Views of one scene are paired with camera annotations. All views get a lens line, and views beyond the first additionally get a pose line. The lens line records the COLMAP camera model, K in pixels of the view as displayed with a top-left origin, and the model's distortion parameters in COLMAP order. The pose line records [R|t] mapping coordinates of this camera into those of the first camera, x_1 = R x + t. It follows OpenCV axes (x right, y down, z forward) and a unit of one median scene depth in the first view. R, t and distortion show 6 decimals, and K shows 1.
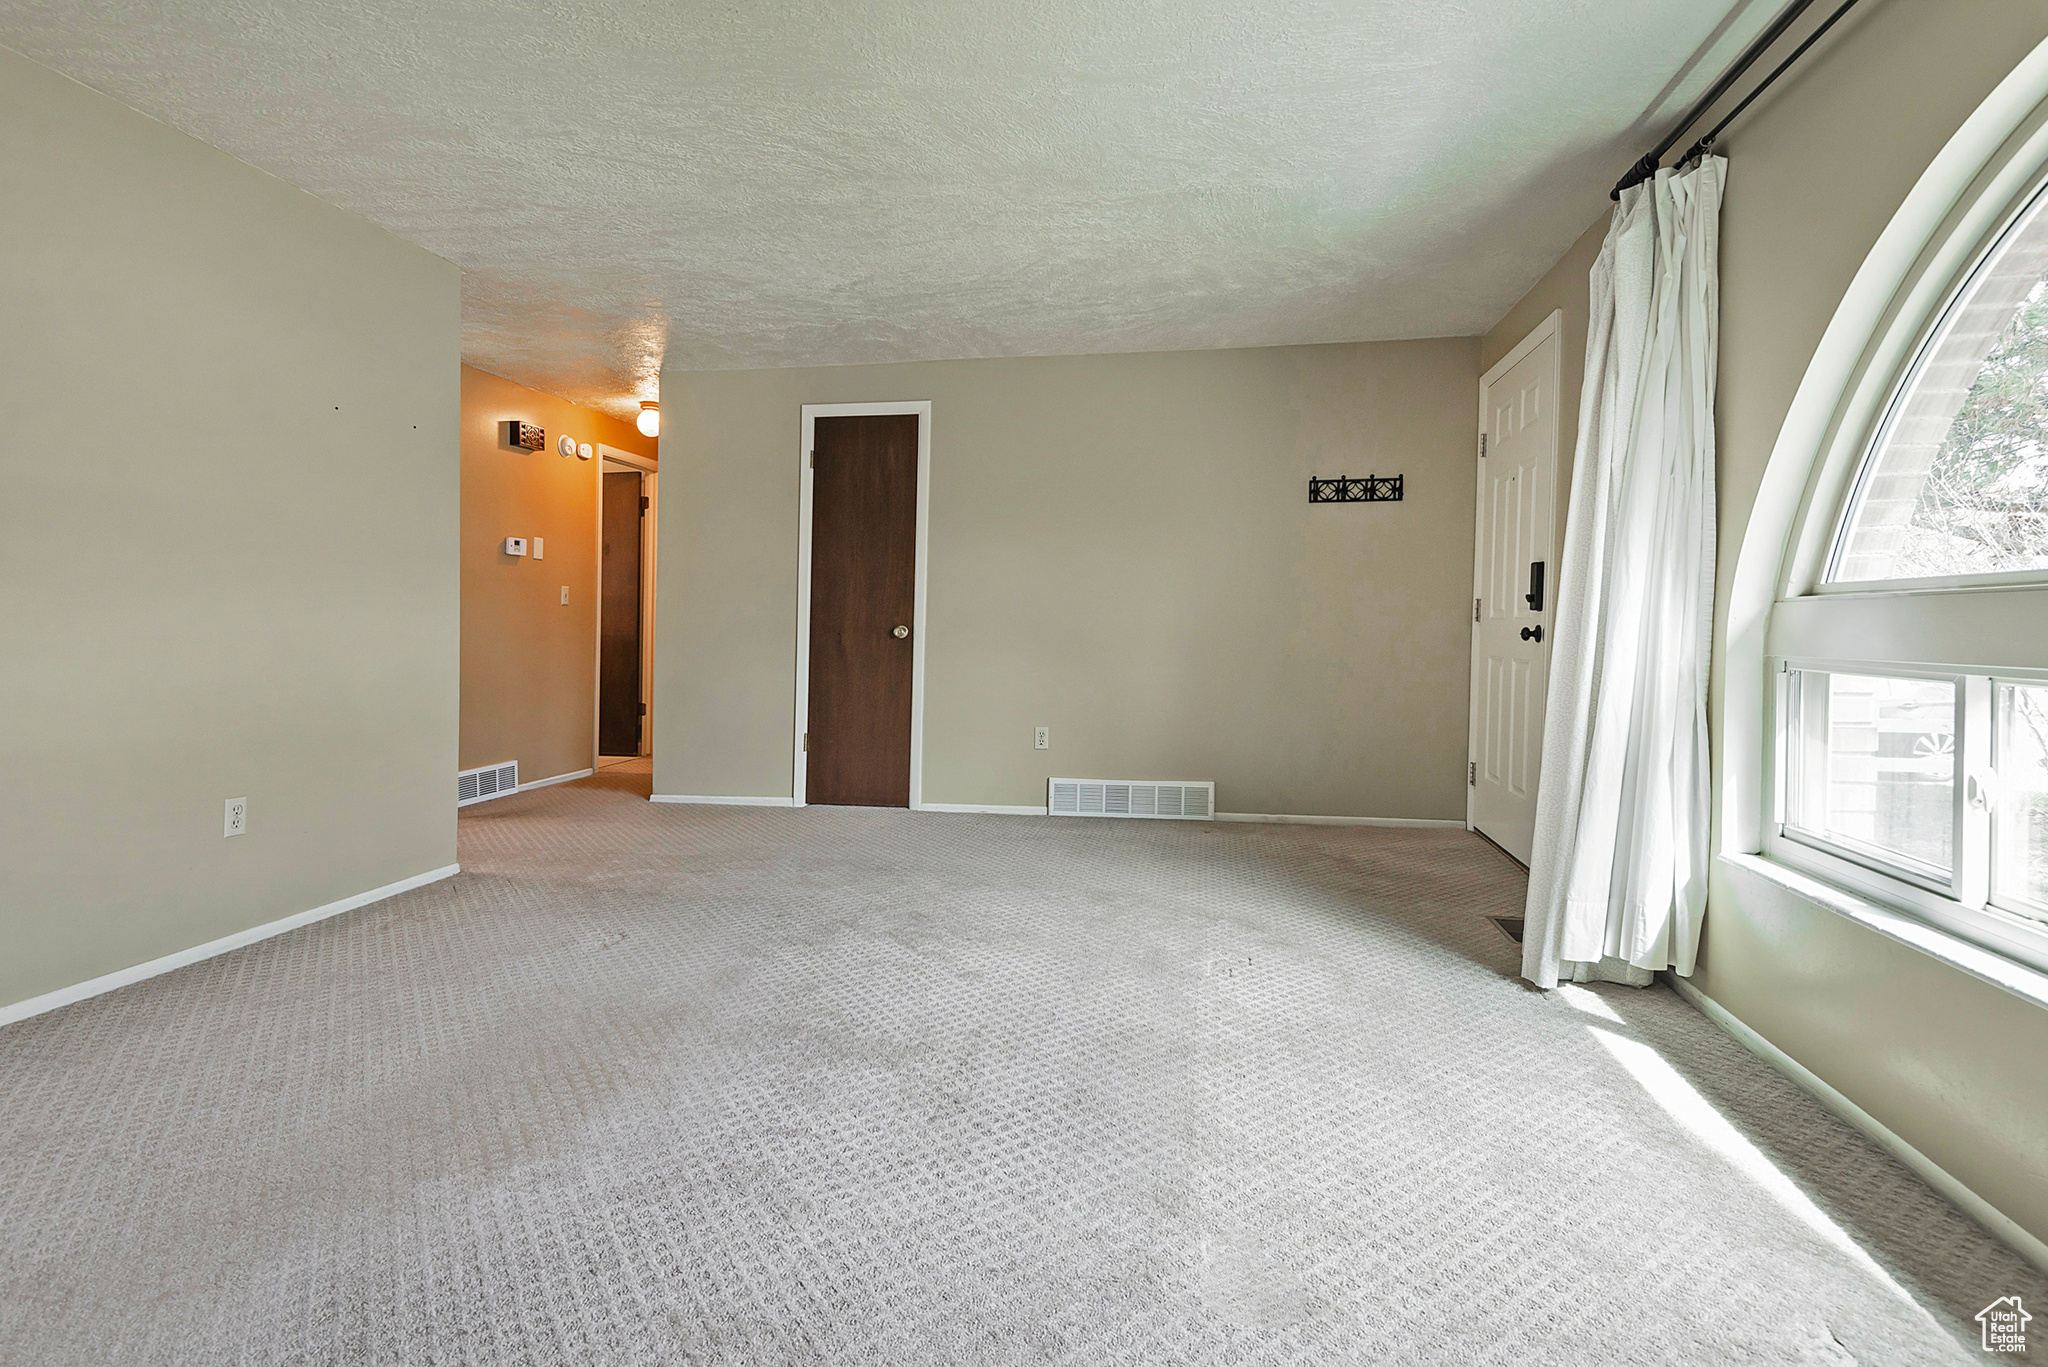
lens RADIAL K [[1030.4, 0, 1001.8], [0, 1030.4, 626.7], [0, 0, 1]] dist [0.004705, -0.000270]
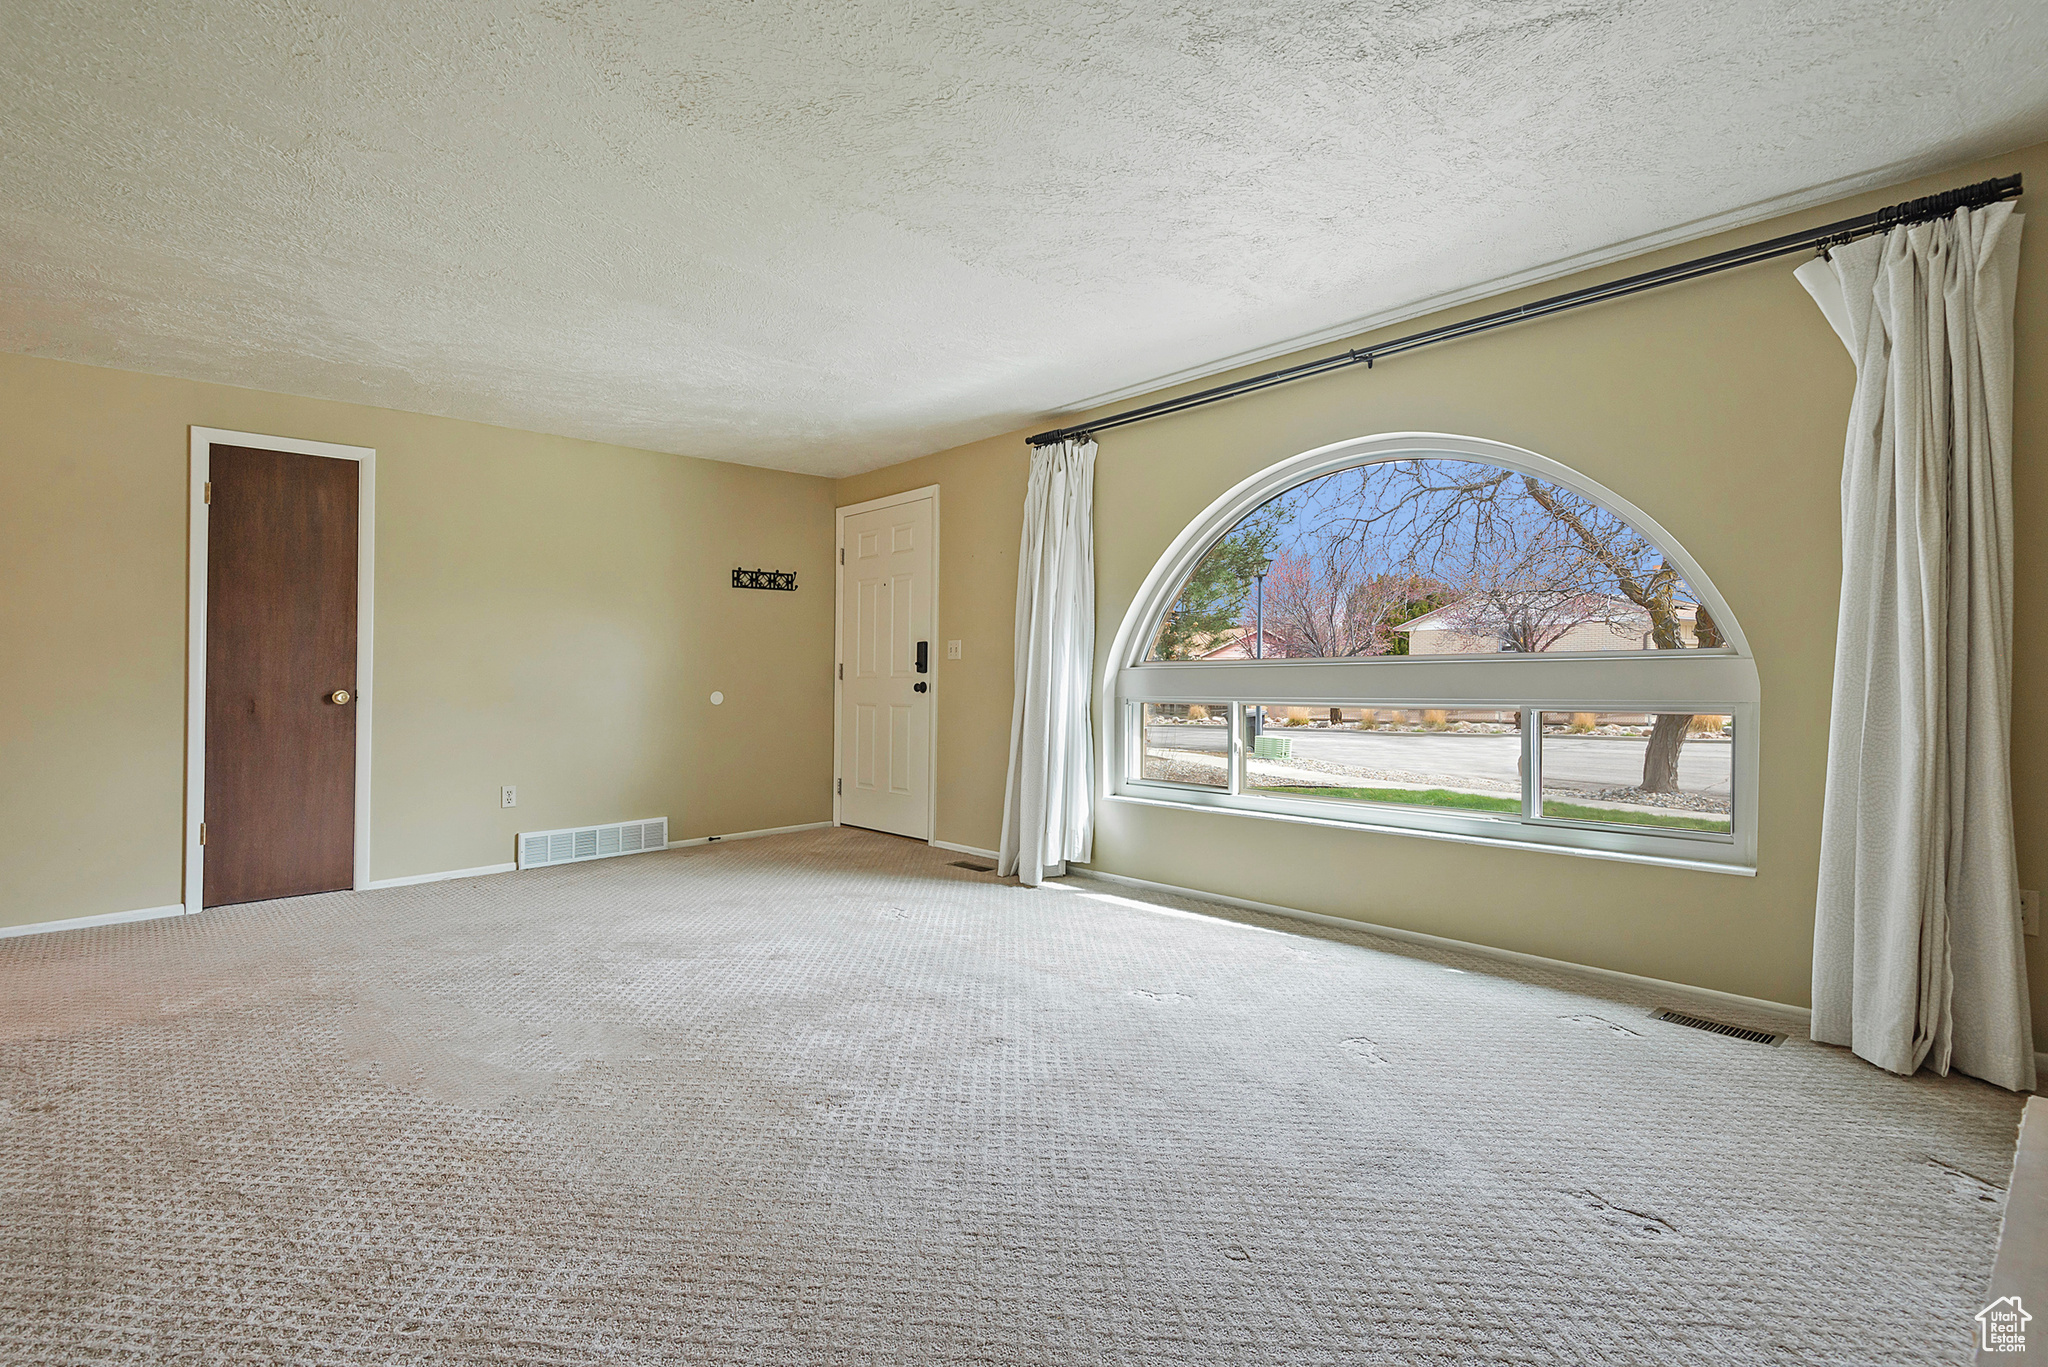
lens RADIAL K [[947.5, 0, 1019.1], [0, 947.5, 675.4], [0, 0, 1]] dist [0.021881, -0.014747]
pose [[0.603057, -0.007370, 0.797664, -0.422871], [0.011875, 0.999929, 0.000261, -0.007821], [-0.797610, 0.009315, 0.603102, 0.013542]]
